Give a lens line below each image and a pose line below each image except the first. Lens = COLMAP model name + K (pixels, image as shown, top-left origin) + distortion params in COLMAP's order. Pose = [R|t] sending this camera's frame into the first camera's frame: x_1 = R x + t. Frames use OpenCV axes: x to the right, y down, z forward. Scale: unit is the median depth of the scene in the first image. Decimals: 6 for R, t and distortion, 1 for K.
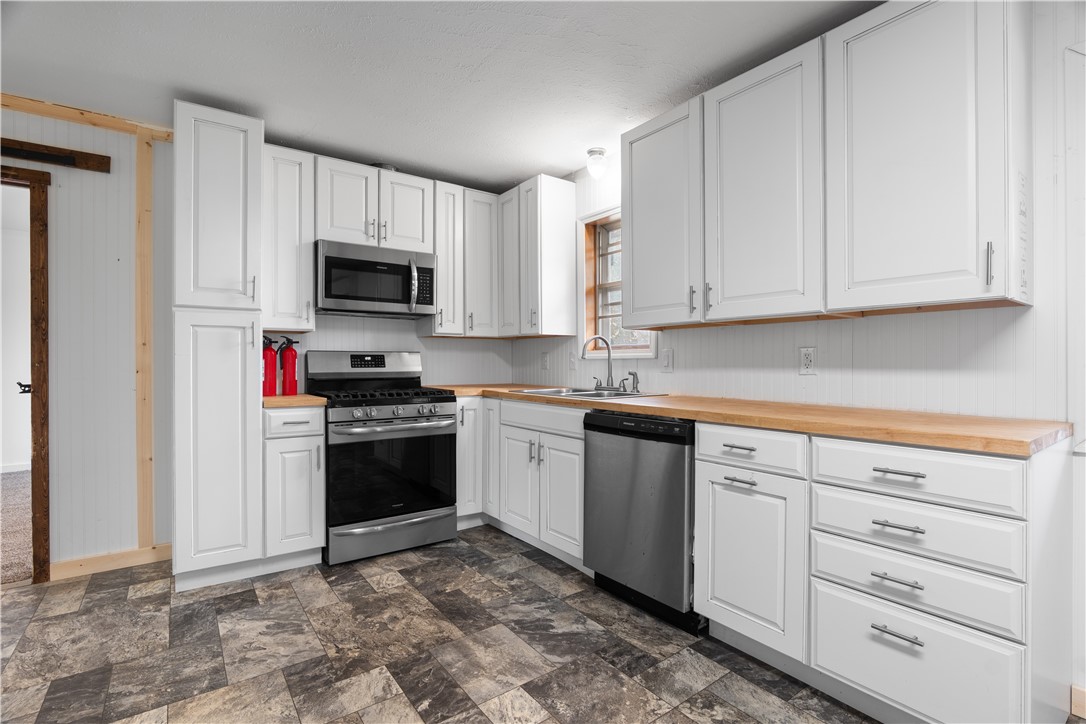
lens RADIAL K [[509.3, 0, 544.2], [0, 509.3, 360.7], [0, 0, 1]] dist [-0.020421, 0.006048]
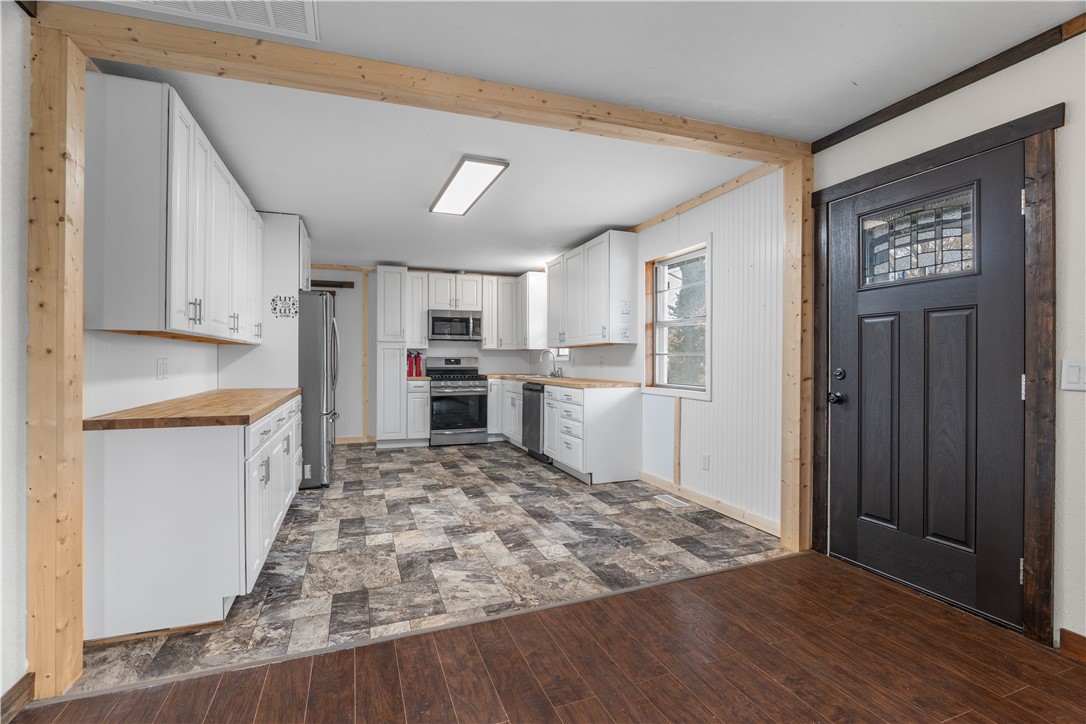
lens RADIAL K [[509.3, 0, 542.3], [0, 509.3, 361.3], [0, 0, 1]] dist [-0.020421, 0.006048]
pose [[0.960687, 0.002061, -0.277626, 0.694041], [-0.001522, 0.999997, 0.002156, -0.007232], [0.277630, -0.001648, 0.960687, -1.088071]]
